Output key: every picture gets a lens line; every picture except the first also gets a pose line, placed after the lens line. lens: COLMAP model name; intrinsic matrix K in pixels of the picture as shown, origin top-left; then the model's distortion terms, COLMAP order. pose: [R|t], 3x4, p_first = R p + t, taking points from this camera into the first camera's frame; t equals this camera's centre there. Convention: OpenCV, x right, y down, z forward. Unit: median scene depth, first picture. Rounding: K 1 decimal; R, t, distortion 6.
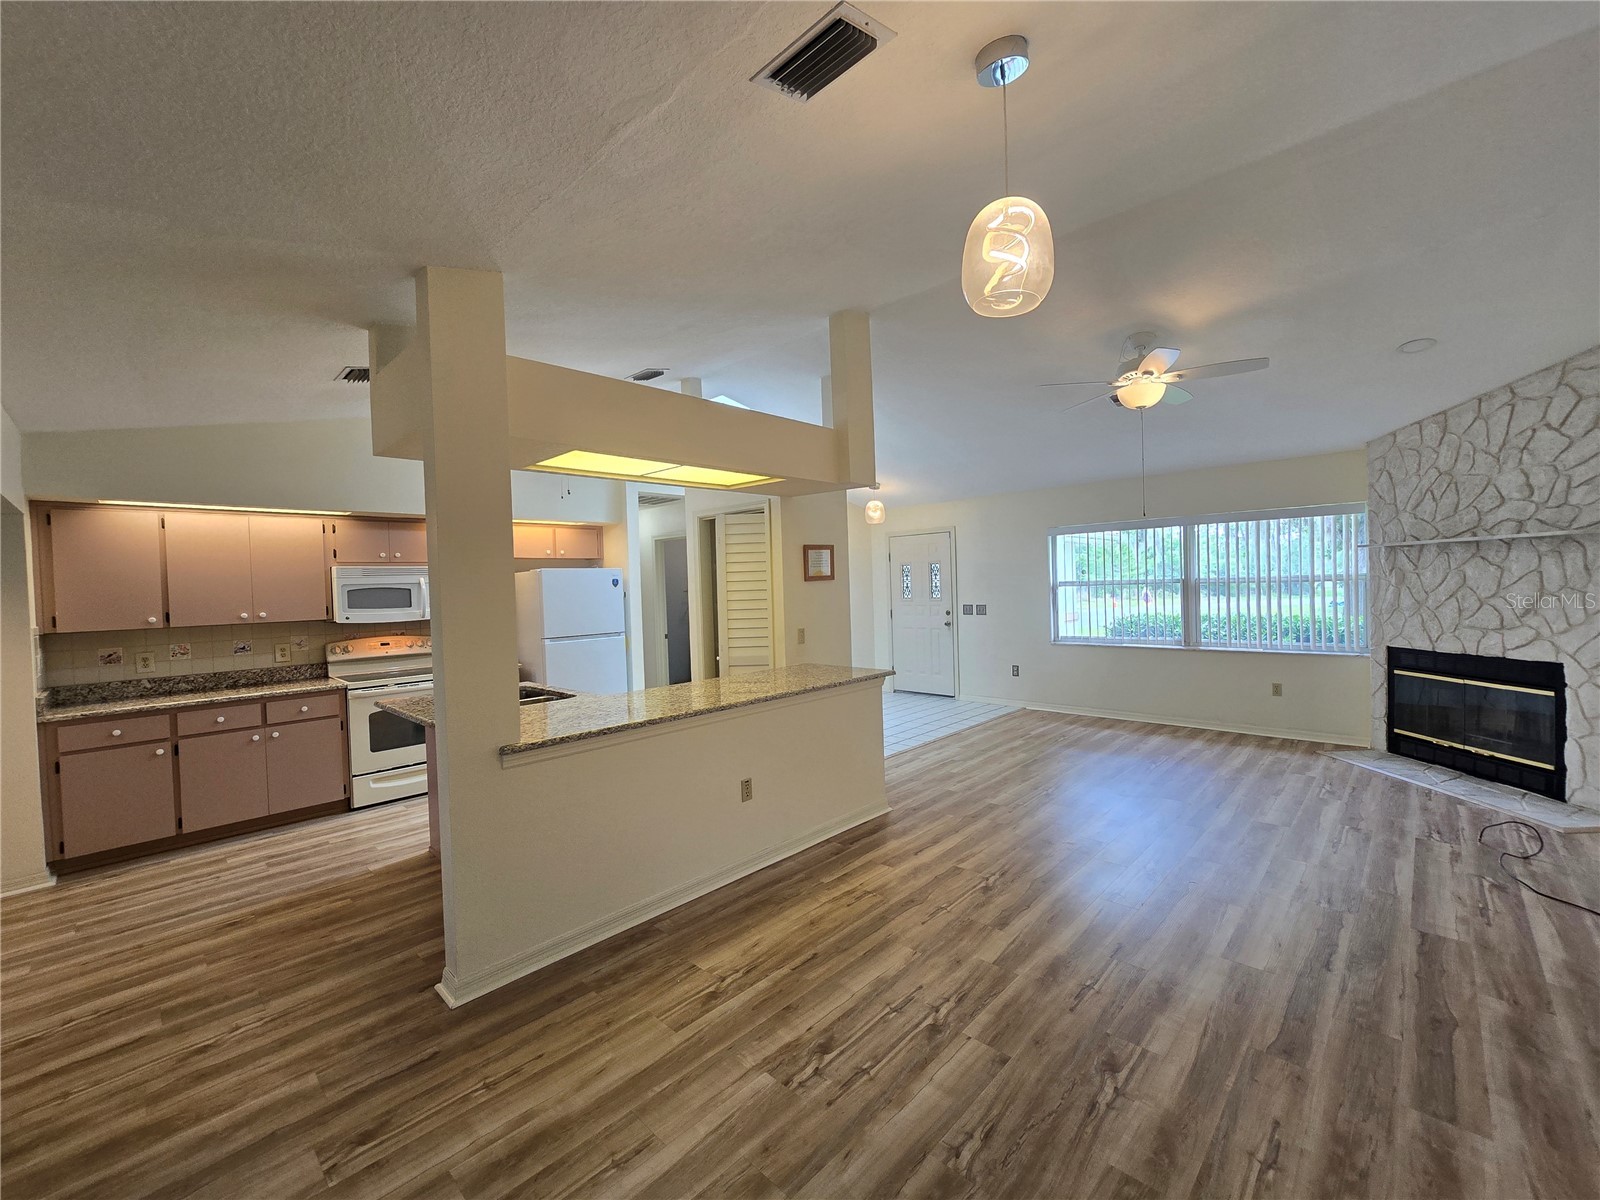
lens RADIAL K [[658.0, 0, 797.6], [0, 658.0, 597.7], [0, 0, 1]] dist [-0.006924, 0.001436]
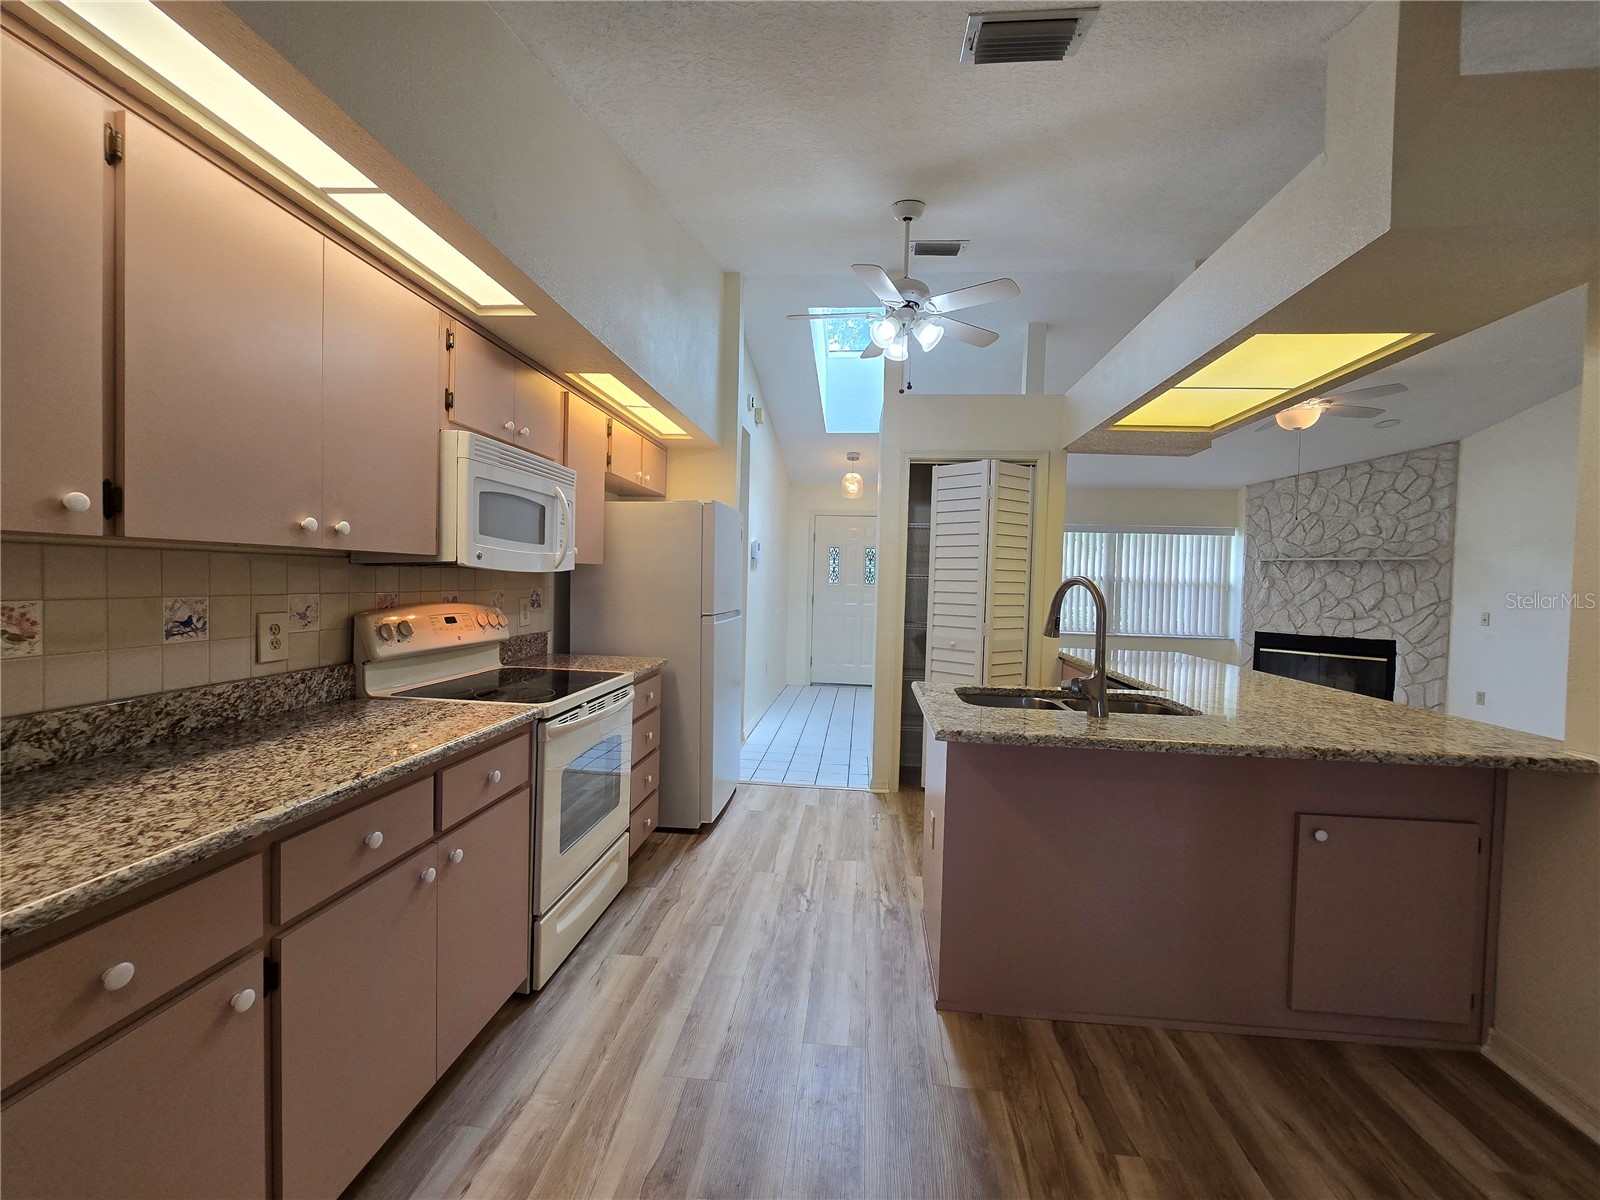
lens RADIAL K [[658.0, 0, 799.5], [0, 658.0, 597.7], [0, 0, 1]] dist [-0.006924, 0.001436]
pose [[0.782642, 0.035526, 0.621458, -0.892610], [-0.038935, 0.999209, -0.008087, 0.060811], [-0.621254, -0.017867, 0.783406, 0.603653]]
